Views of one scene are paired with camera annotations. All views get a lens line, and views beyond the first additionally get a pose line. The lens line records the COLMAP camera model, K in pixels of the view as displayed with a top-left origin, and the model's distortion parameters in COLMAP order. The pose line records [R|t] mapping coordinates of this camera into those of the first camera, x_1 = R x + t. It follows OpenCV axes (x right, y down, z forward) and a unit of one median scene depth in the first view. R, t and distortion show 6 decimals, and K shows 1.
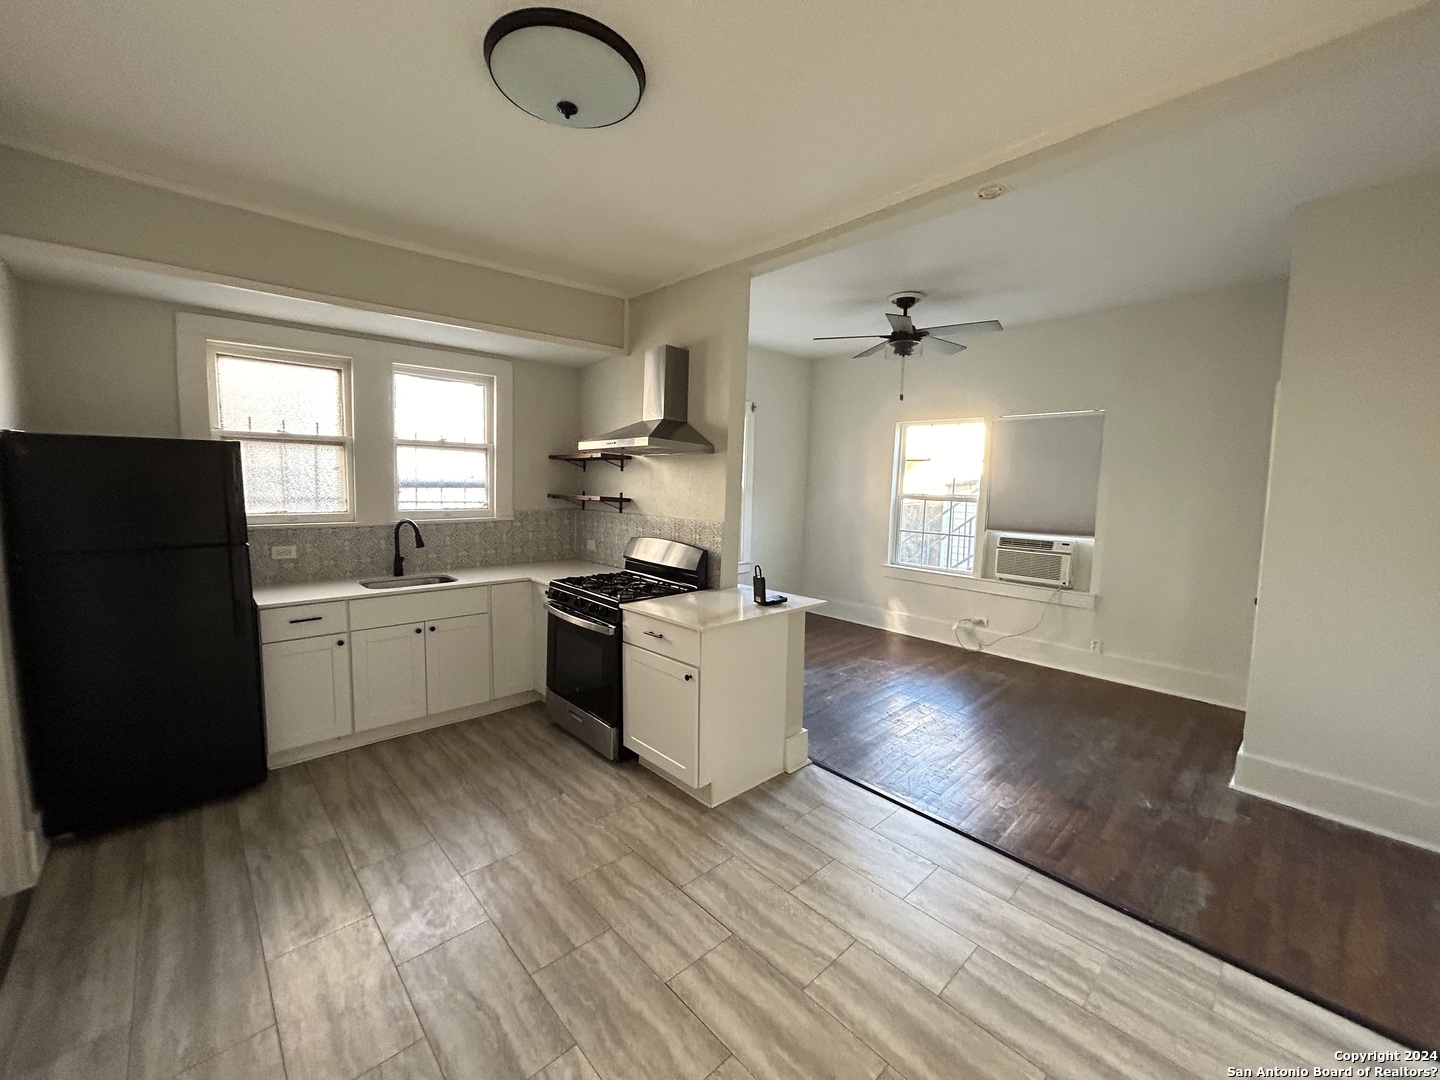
lens RADIAL K [[583.7, 0, 720.0], [0, 583.7, 540.0], [0, 0, 1]] dist [0.000463, -0.000143]
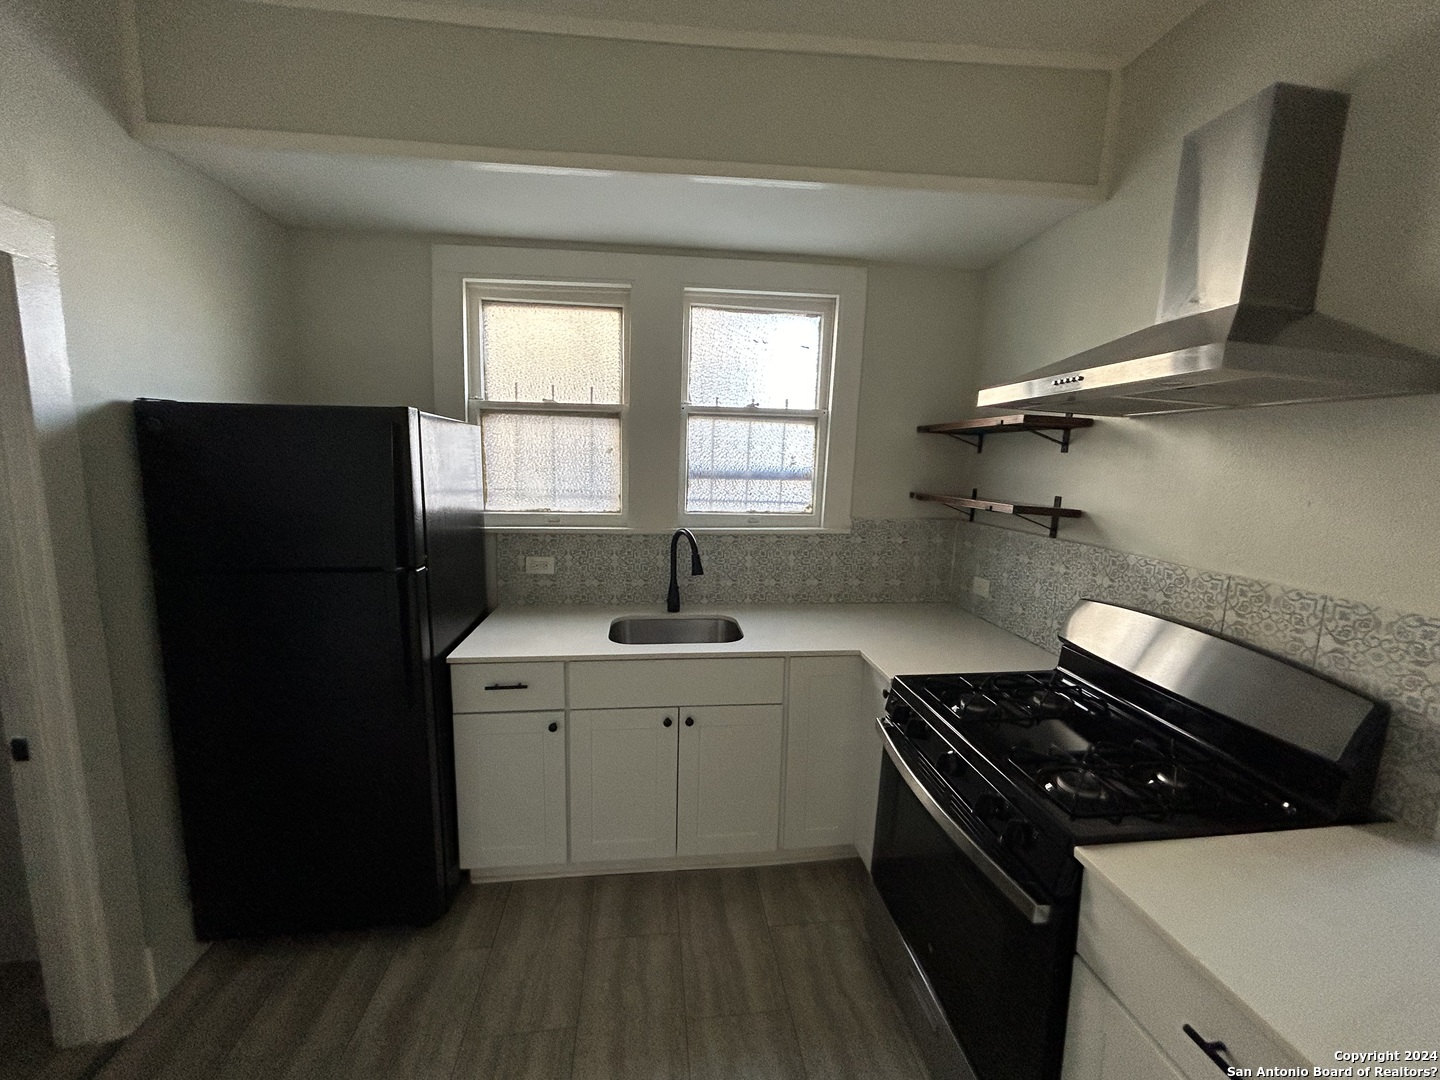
lens RADIAL K [[583.7, 0, 720.0], [0, 583.7, 540.0], [0, 0, 1]] dist [0.000463, -0.000143]
pose [[0.812947, 0.081485, -0.576608, -0.117339], [-0.064707, 0.996670, 0.049618, -0.052107], [0.578731, -0.003026, 0.815513, 0.446412]]
